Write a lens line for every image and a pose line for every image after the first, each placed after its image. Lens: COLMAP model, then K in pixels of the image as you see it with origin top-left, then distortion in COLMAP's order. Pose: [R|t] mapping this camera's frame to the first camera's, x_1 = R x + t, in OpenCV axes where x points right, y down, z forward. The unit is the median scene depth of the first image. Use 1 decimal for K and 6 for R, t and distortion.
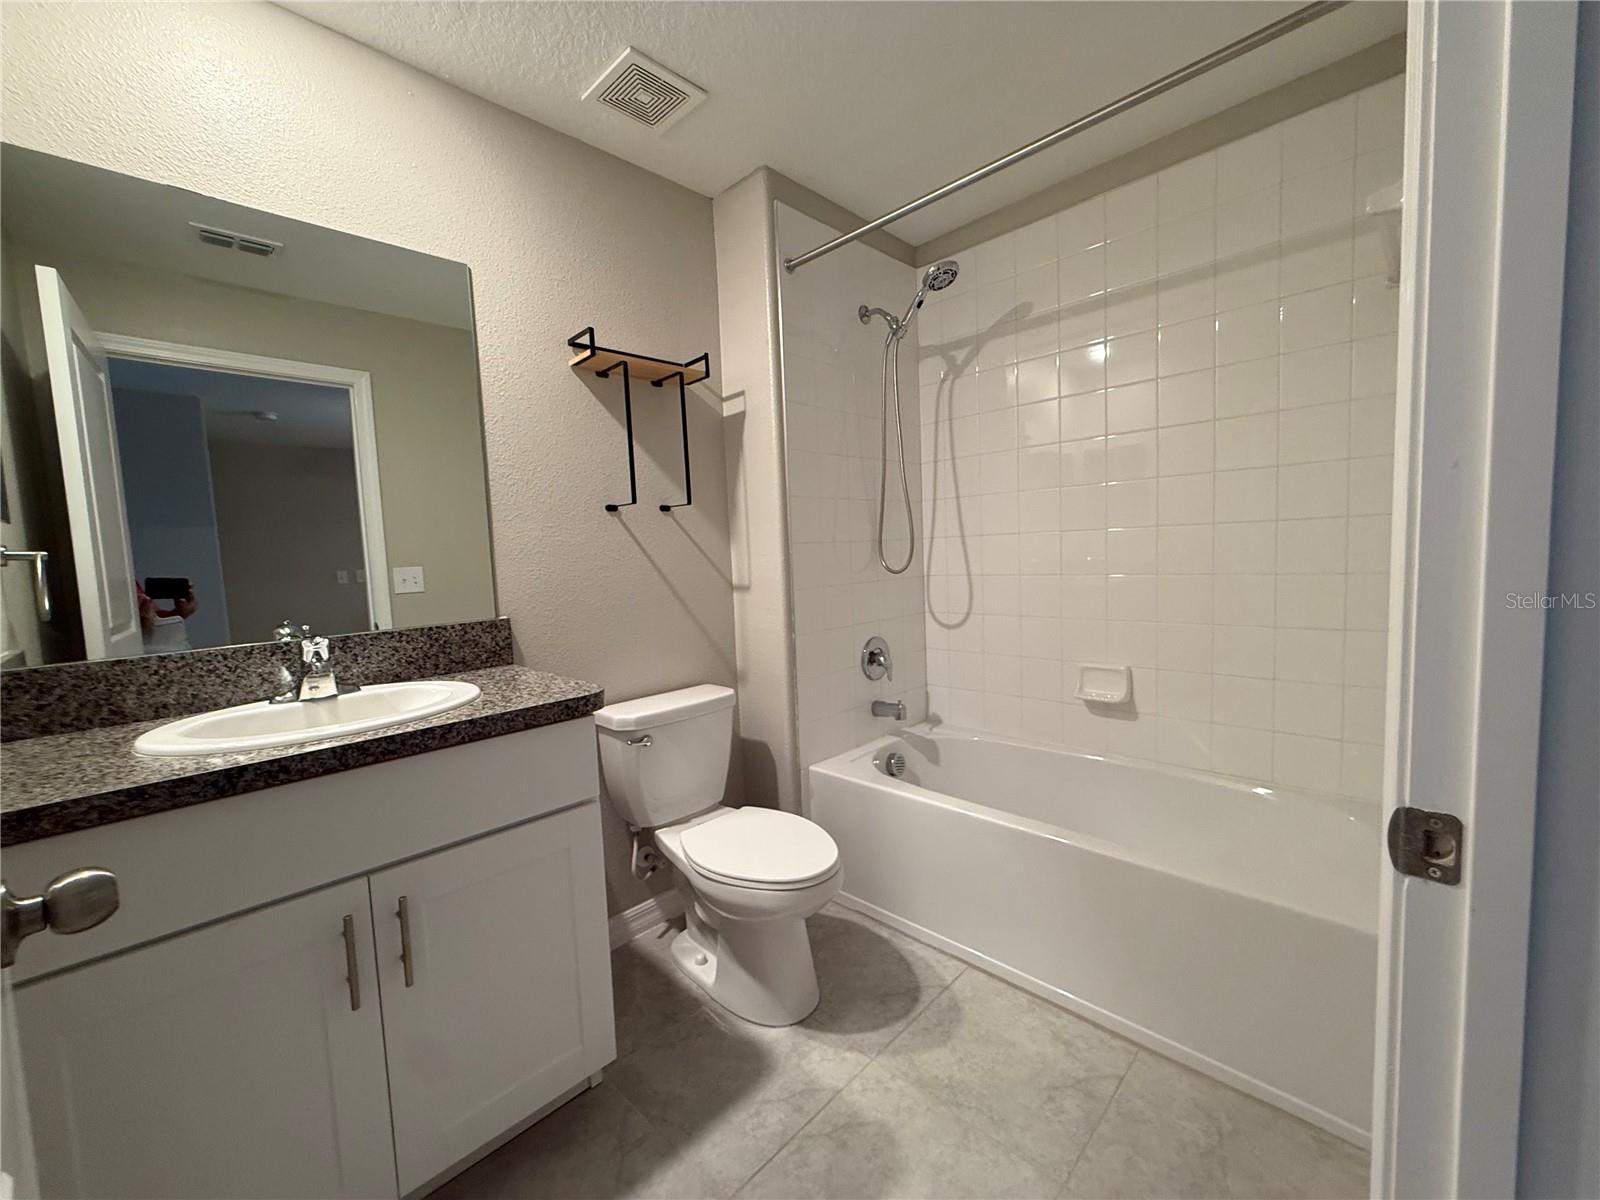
lens RADIAL K [[644.6, 0, 787.9], [0, 644.6, 603.5], [0, 0, 1]] dist [-0.001363, 0.000144]
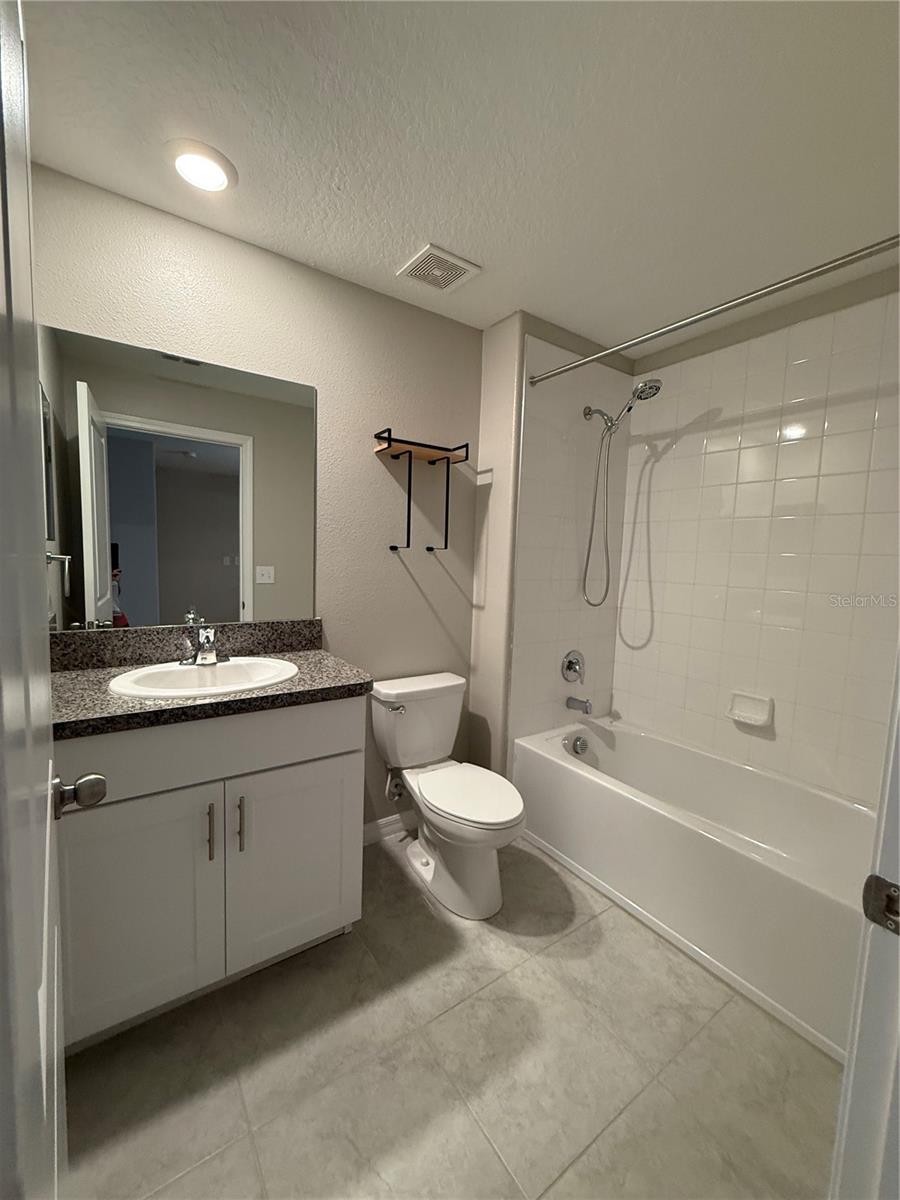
lens RADIAL K [[483.5, 0, 441.7], [0, 483.5, 596.7], [0, 0, 1]] dist [-0.001363, 0.000144]
pose [[0.979485, 0.090392, -0.180106, 0.045521], [-0.088304, 0.995901, 0.019596, -0.072652], [0.181139, -0.003290, 0.983452, -0.070494]]
